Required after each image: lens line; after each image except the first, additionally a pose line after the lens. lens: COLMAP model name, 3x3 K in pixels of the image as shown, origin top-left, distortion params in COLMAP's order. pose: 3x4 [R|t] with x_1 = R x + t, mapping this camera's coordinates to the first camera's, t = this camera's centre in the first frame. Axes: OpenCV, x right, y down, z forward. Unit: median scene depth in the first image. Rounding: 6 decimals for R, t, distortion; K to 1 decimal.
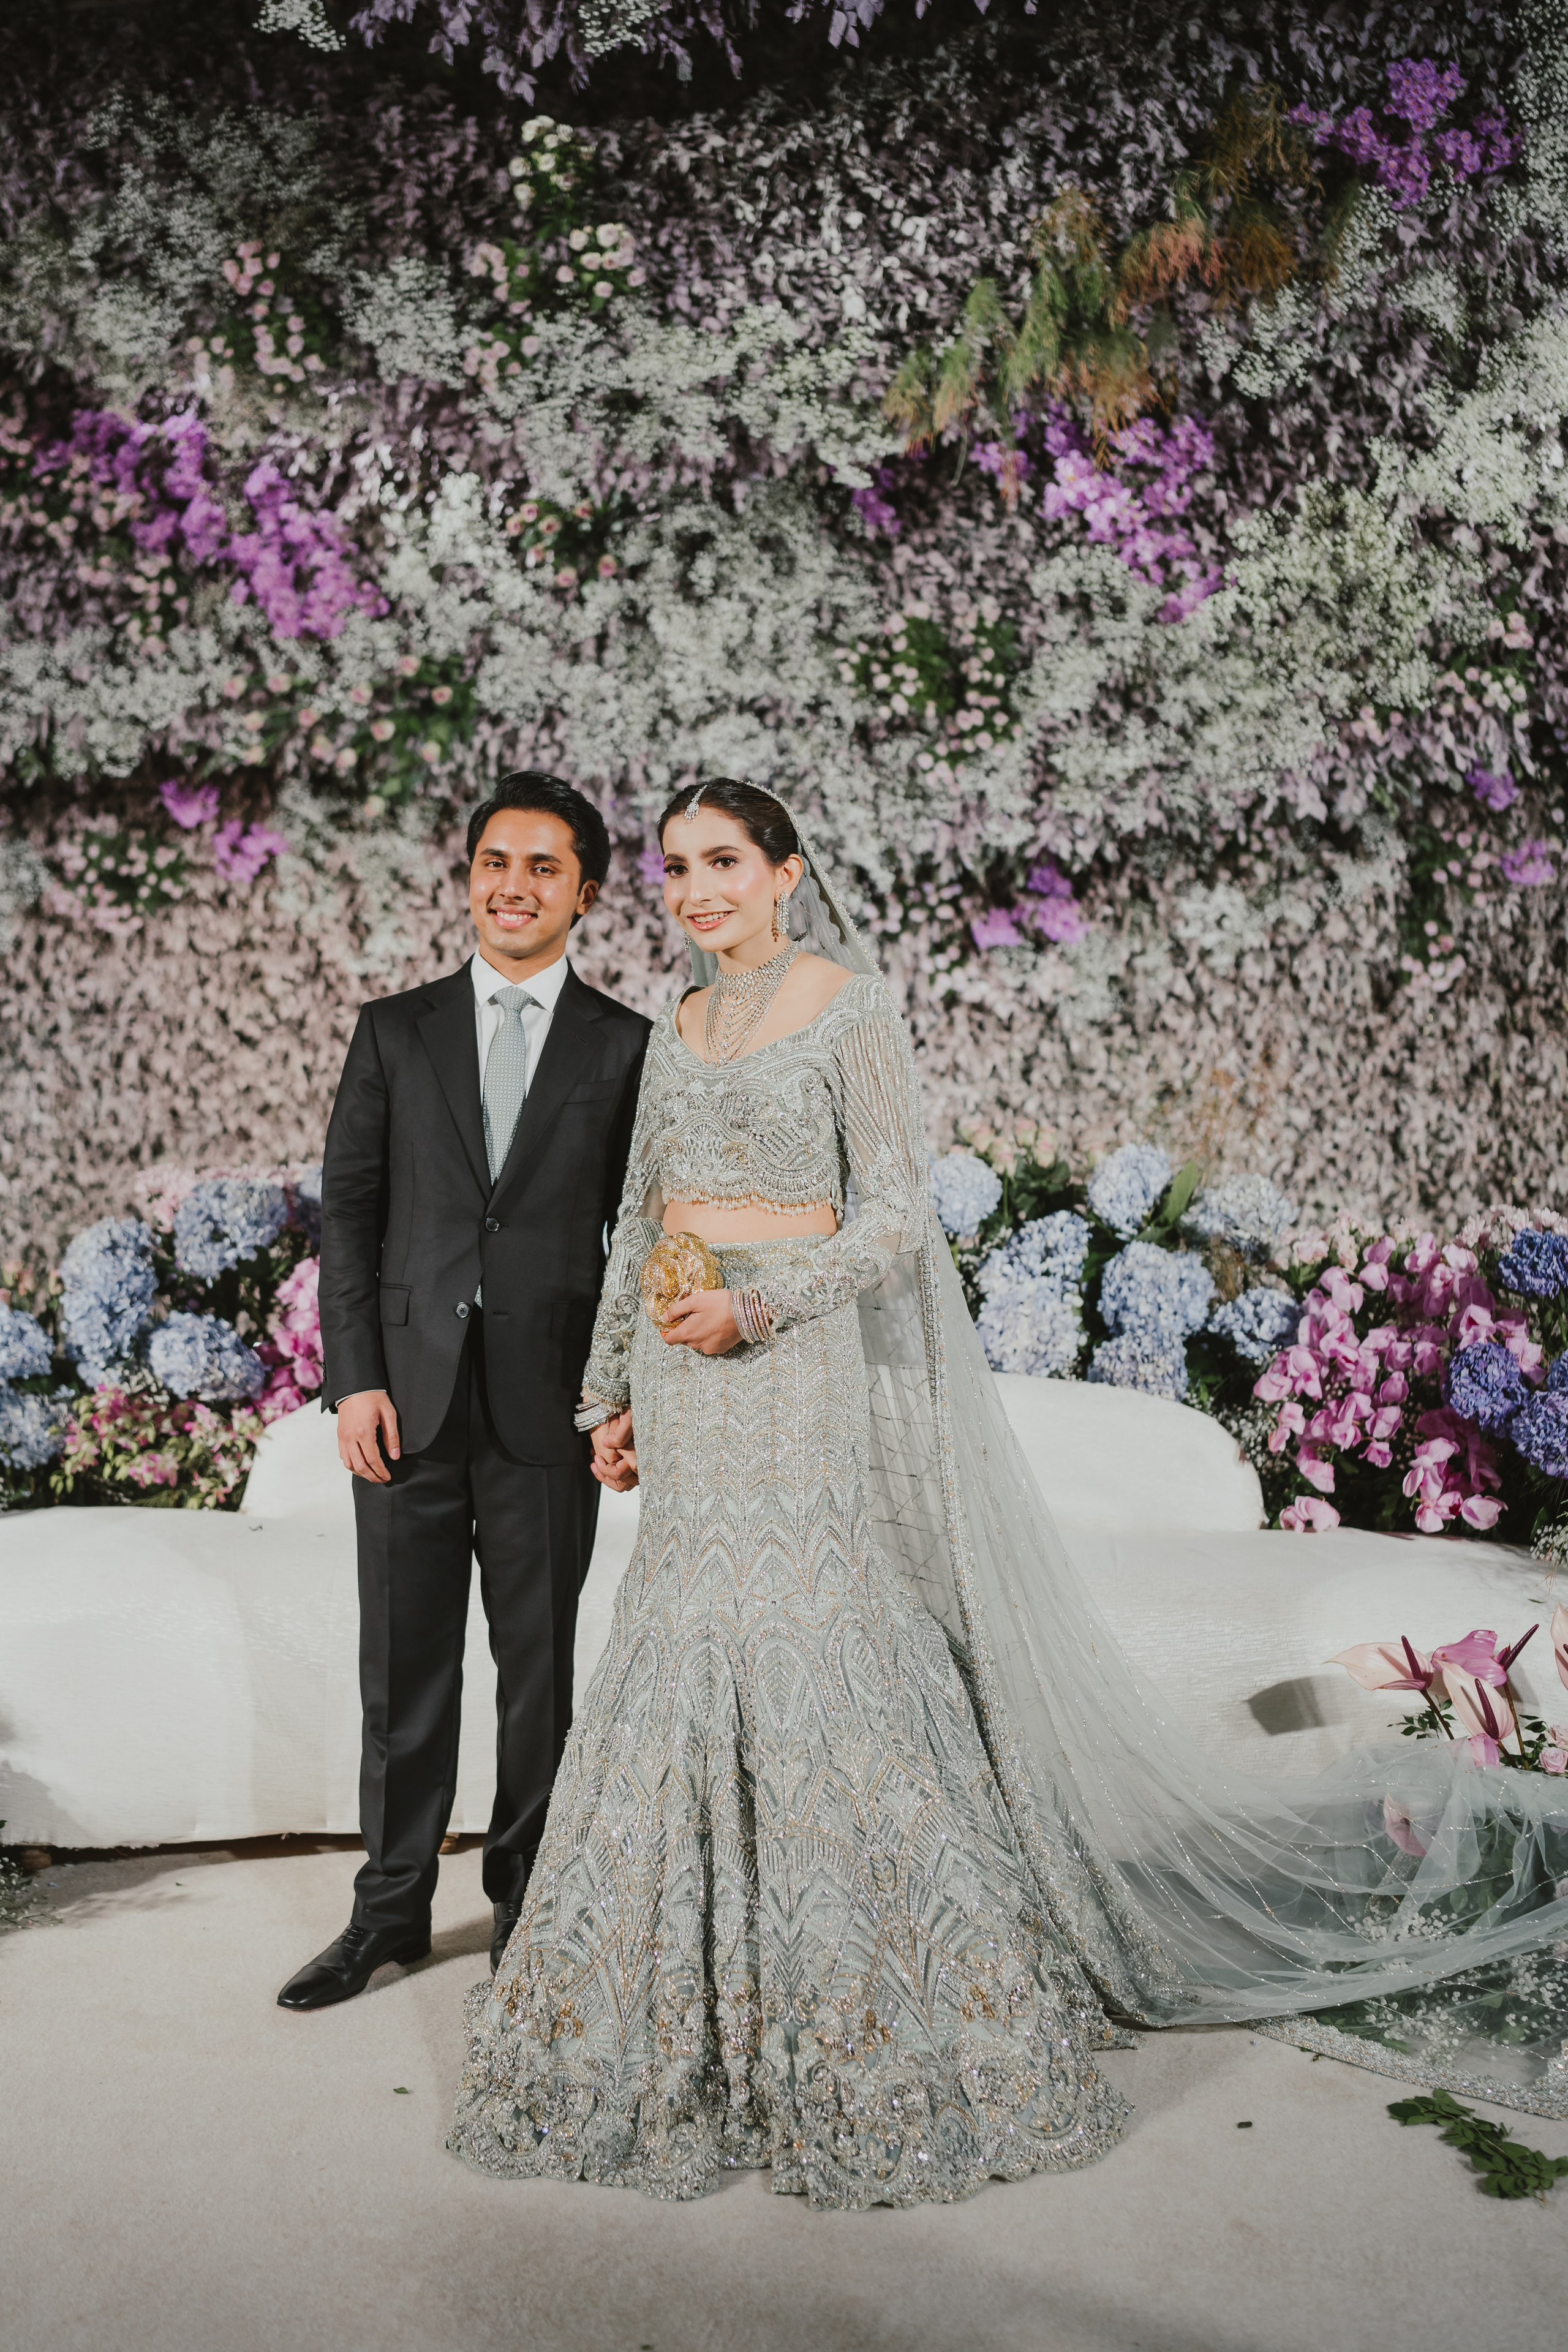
lens RADIAL K [[2215.9, 0, 784.0], [0, 2215.9, 1176.0], [0, 0, 1]] dist [-0.186313, 0.207663]
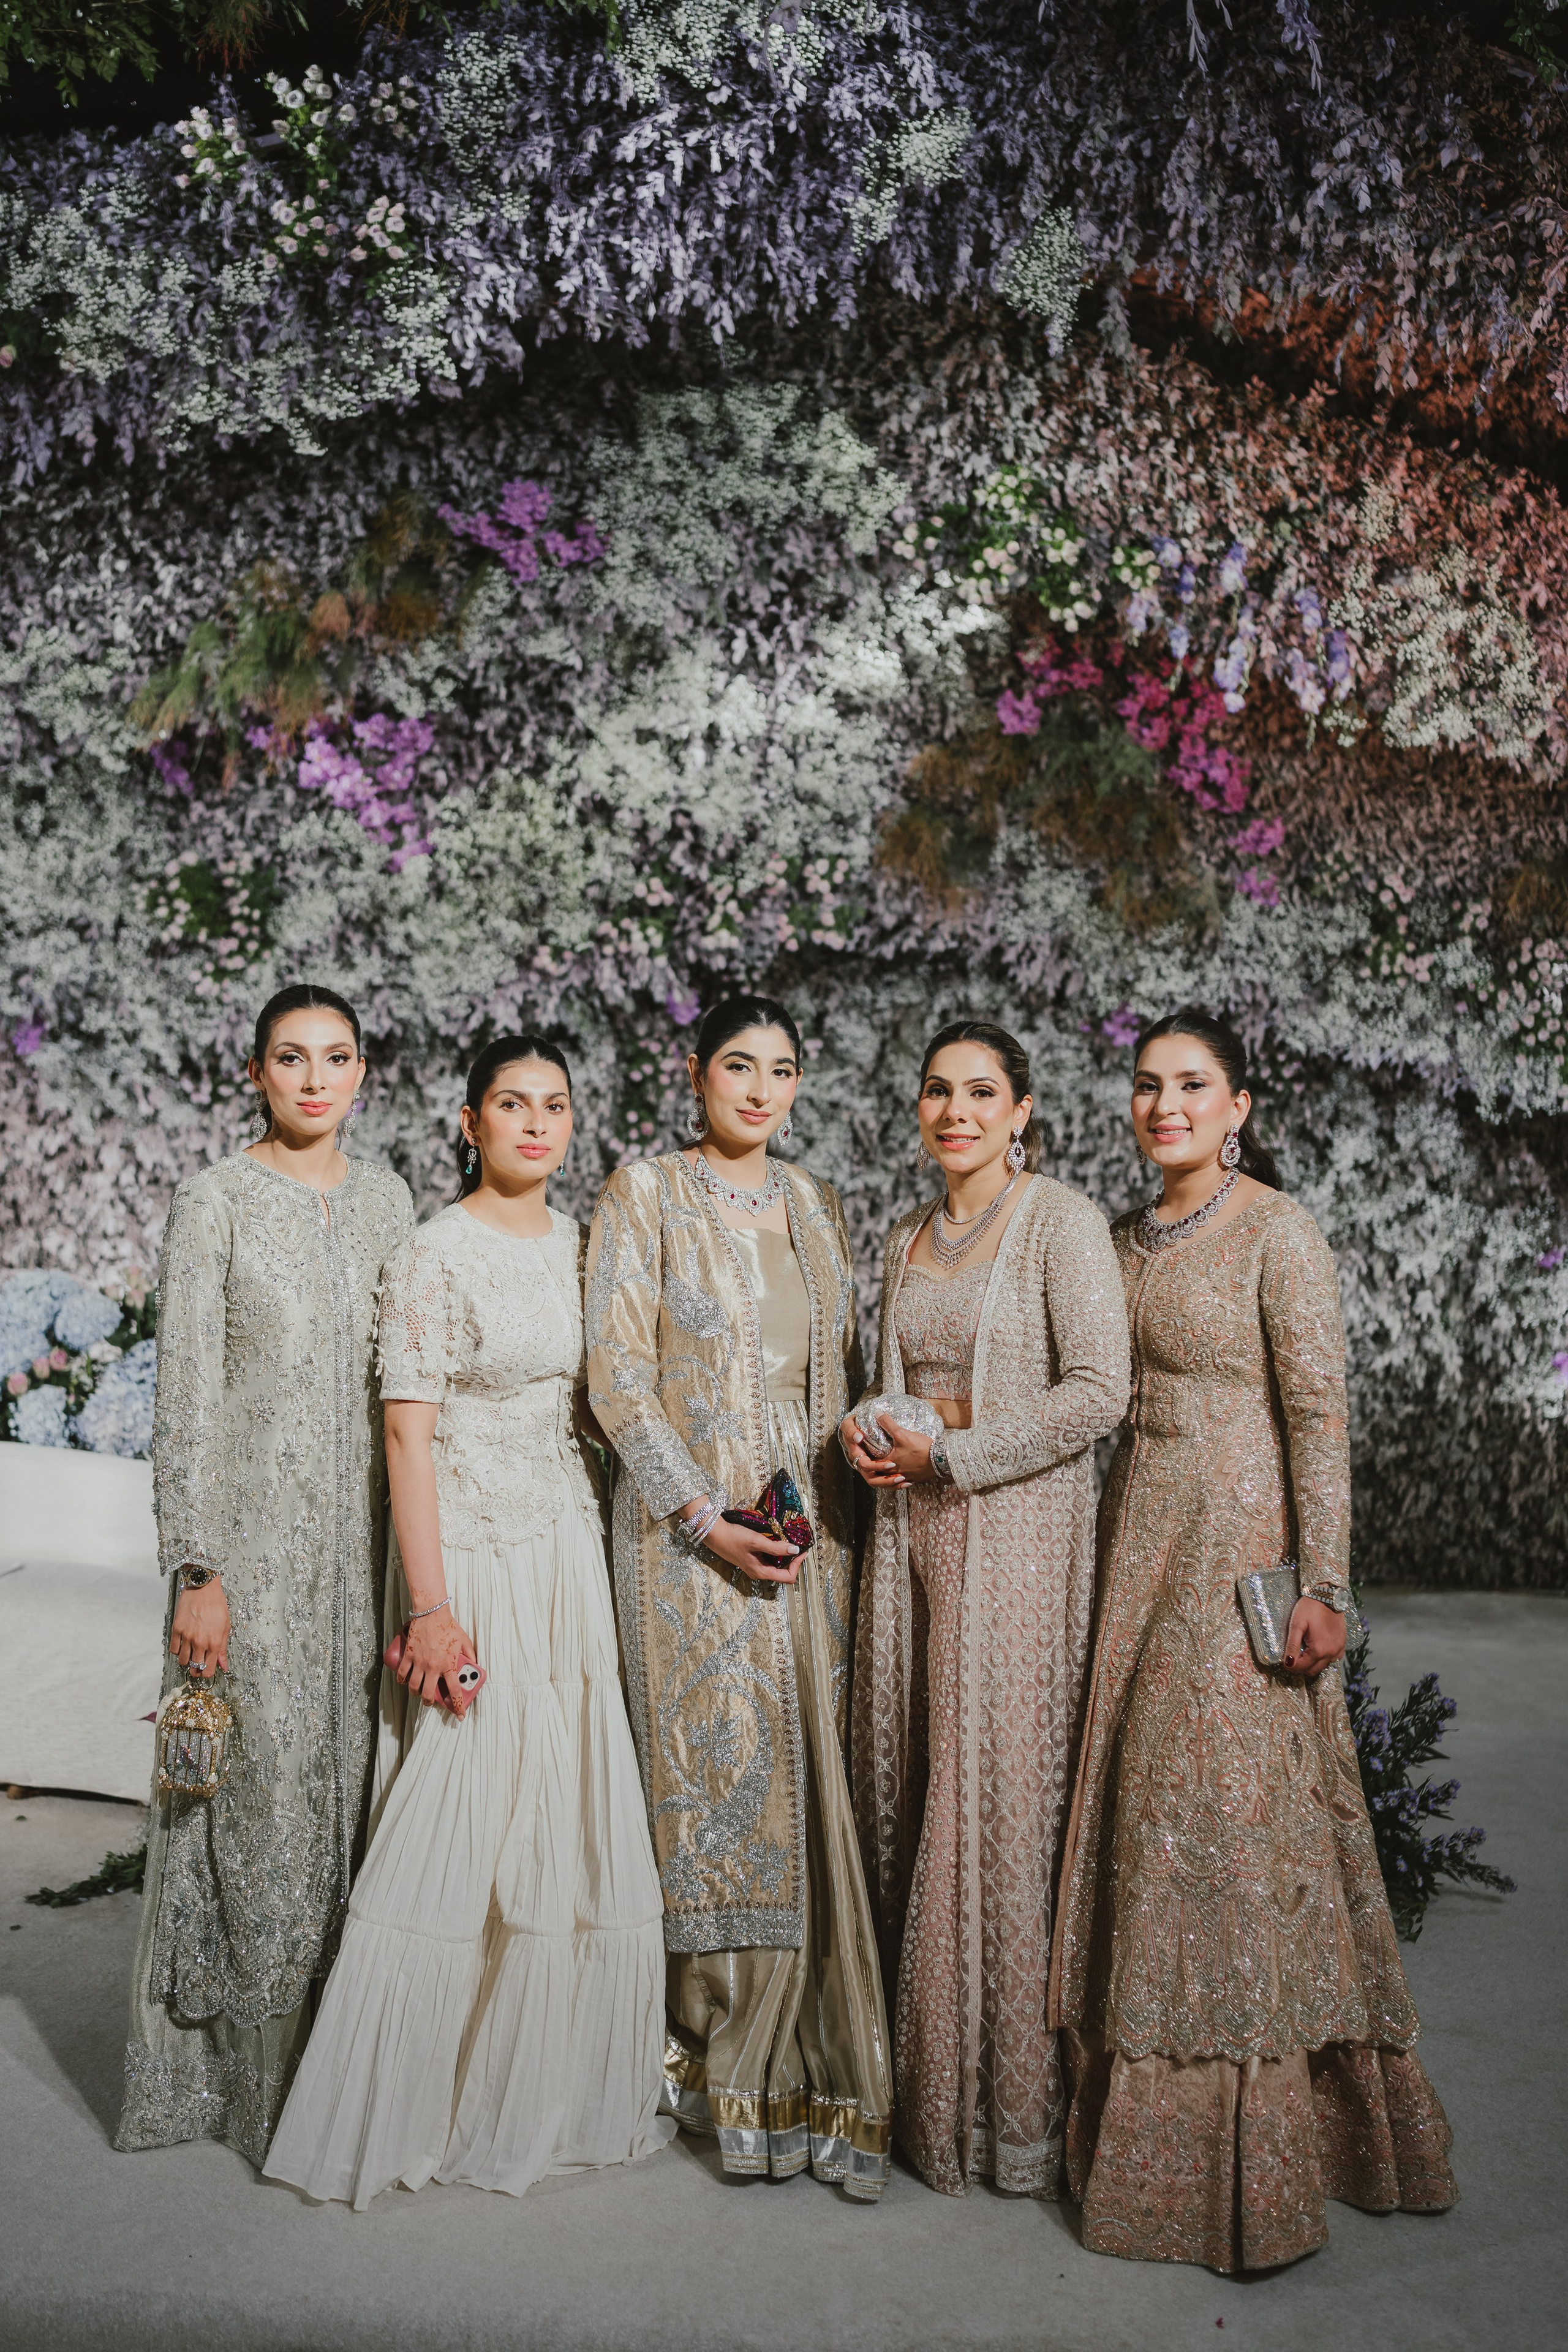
lens RADIAL K [[2215.9, 0, 784.0], [0, 2215.9, 1176.0], [0, 0, 1]] dist [-0.186313, 0.207663]
pose [[0.991941, 0.038539, 0.120696, 0.257819], [-0.032378, 0.998091, -0.052595, -0.017789], [-0.122492, 0.048264, 0.991295, -0.293448]]
